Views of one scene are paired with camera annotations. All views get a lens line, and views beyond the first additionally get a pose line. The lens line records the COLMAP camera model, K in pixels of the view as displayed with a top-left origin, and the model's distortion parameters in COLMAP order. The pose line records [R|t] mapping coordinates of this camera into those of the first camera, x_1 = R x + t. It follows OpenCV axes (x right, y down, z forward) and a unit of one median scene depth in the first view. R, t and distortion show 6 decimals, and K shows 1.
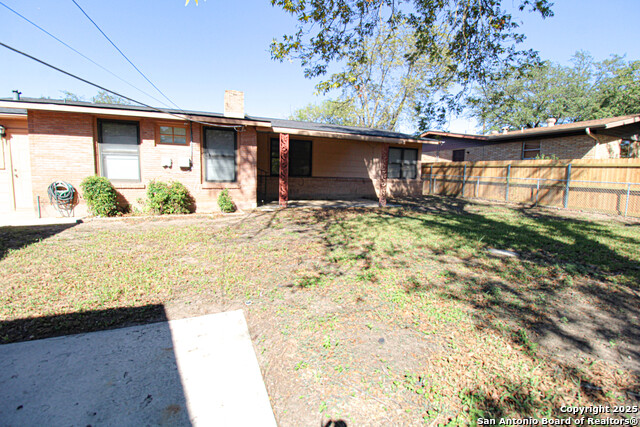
lens RADIAL K [[294.3, 0, 325.7], [0, 294.3, 207.4], [0, 0, 1]] dist [-0.000553, -0.013652]
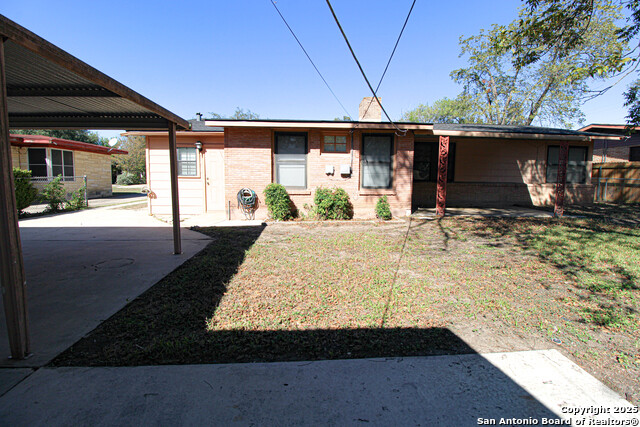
lens RADIAL K [[294.3, 0, 325.7], [0, 294.3, 207.4], [0, 0, 1]] dist [-0.000553, -0.013652]
pose [[0.945843, 0.017681, -0.324142, -0.217357], [-0.022912, 0.999662, -0.012327, -0.006832], [0.323814, 0.019086, 0.945928, 0.009865]]
